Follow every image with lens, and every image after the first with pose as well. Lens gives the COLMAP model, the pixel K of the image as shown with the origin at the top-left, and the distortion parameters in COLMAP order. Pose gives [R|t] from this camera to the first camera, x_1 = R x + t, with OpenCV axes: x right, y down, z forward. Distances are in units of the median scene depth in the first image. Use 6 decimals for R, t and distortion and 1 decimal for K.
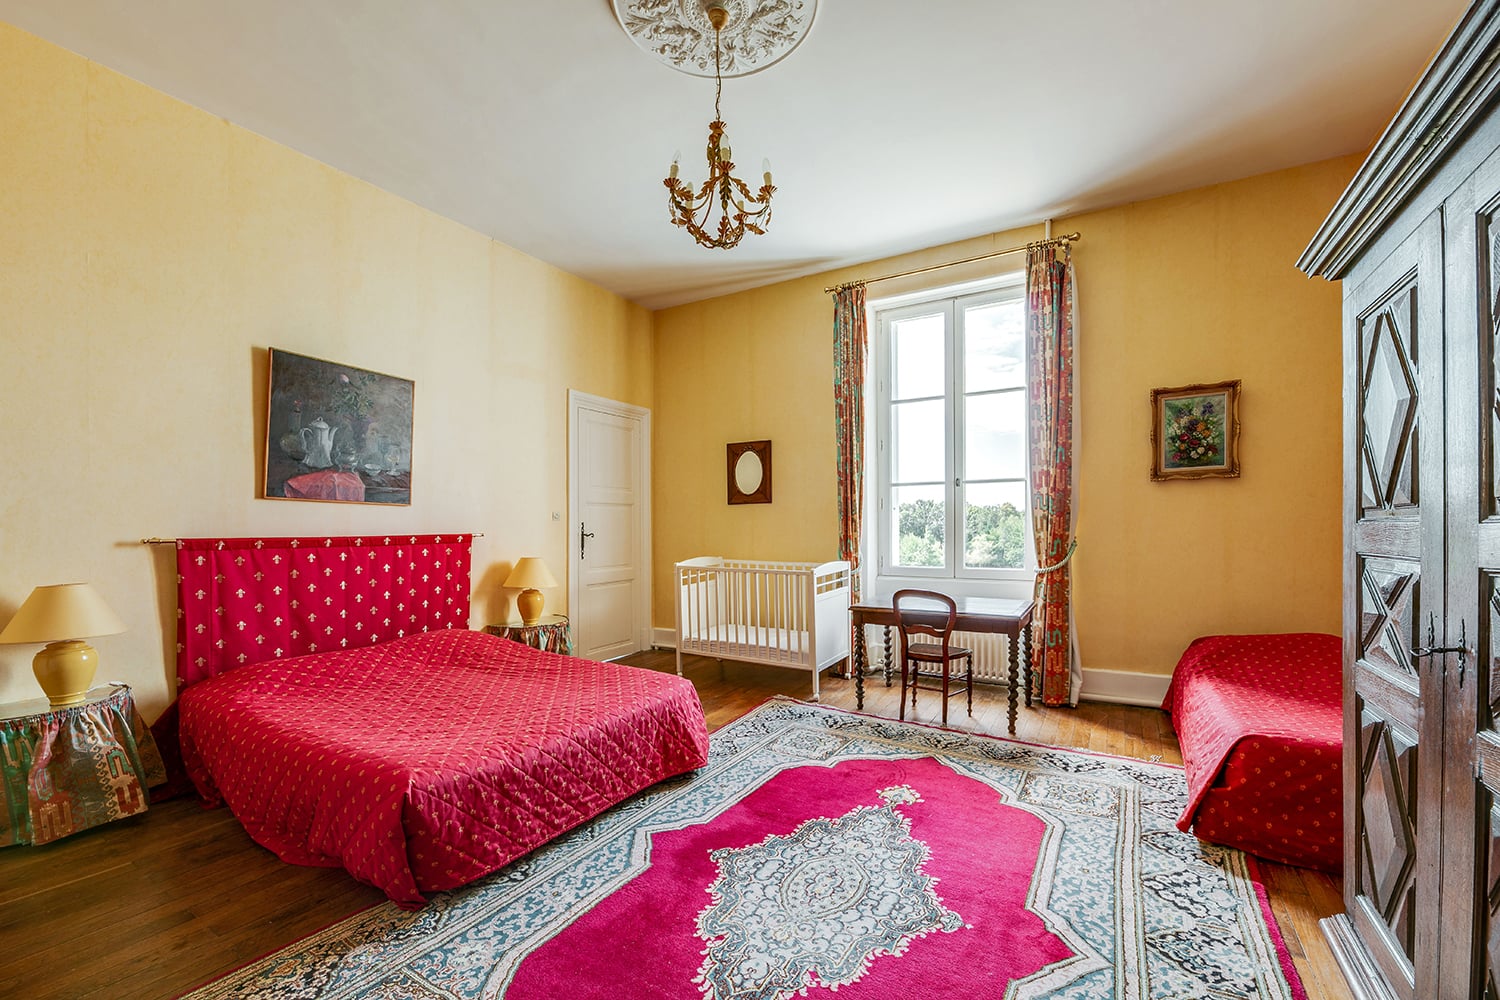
lens RADIAL K [[637.8, 0, 720.5], [0, 637.8, 530.4], [0, 0, 1]] dist [0.003506, -0.000125]
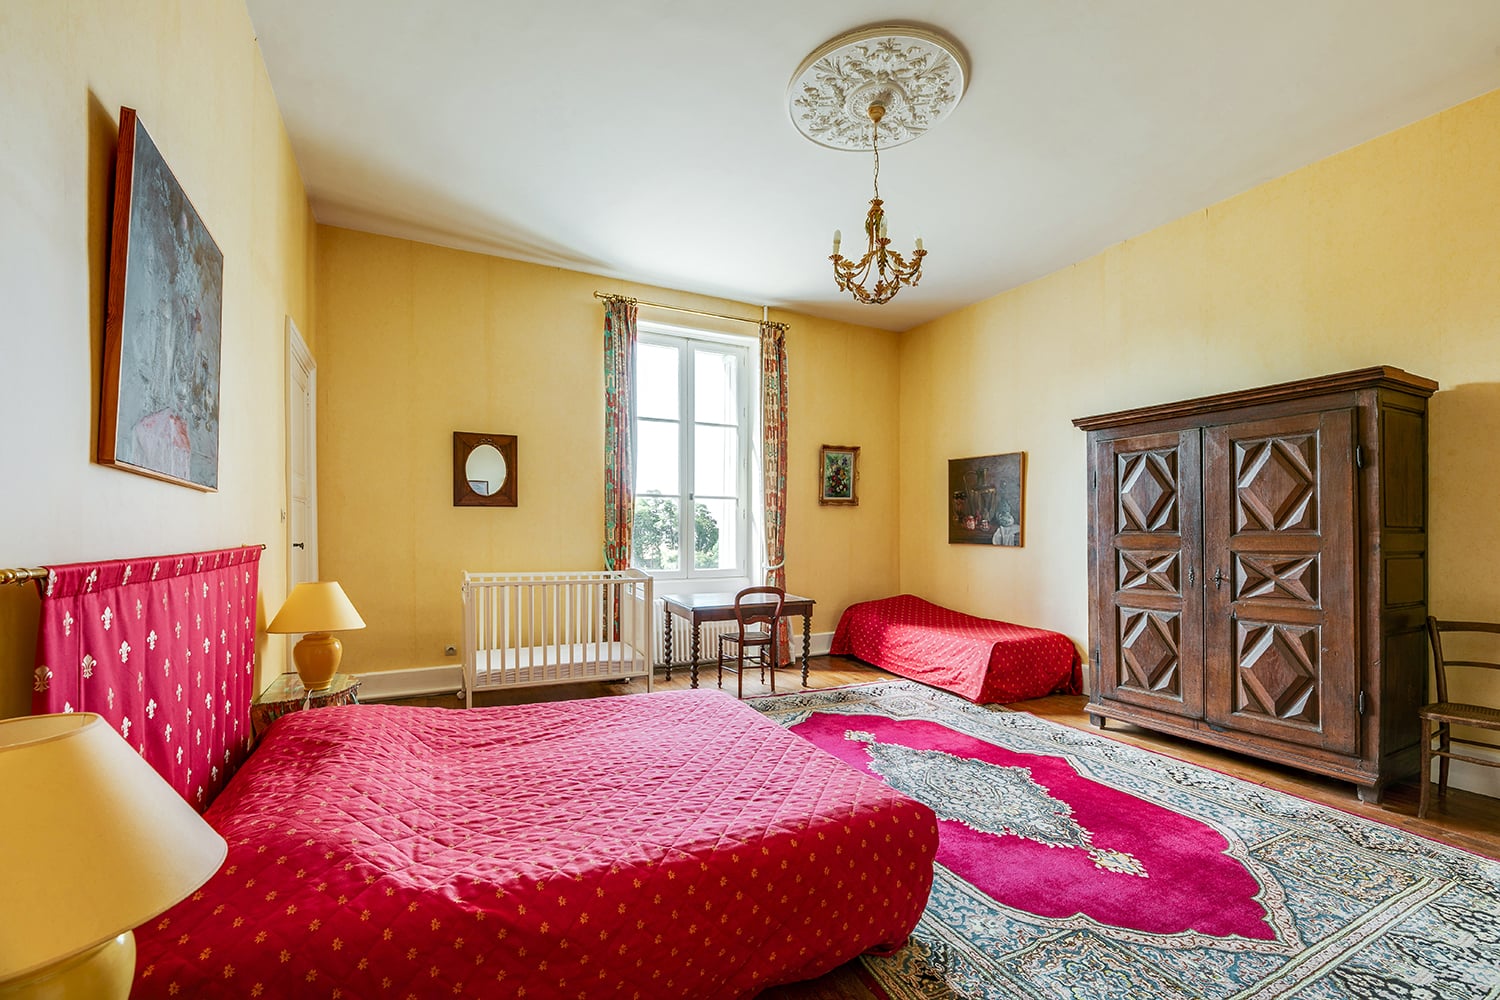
lens RADIAL K [[637.8, 0, 771.5], [0, 637.8, 532.5], [0, 0, 1]] dist [0.003506, -0.000125]
pose [[0.513554, 0.003100, 0.858052, -0.690627], [-0.003296, 0.999993, -0.001640, -0.009446], [-0.858051, -0.001986, 0.513560, 0.331501]]
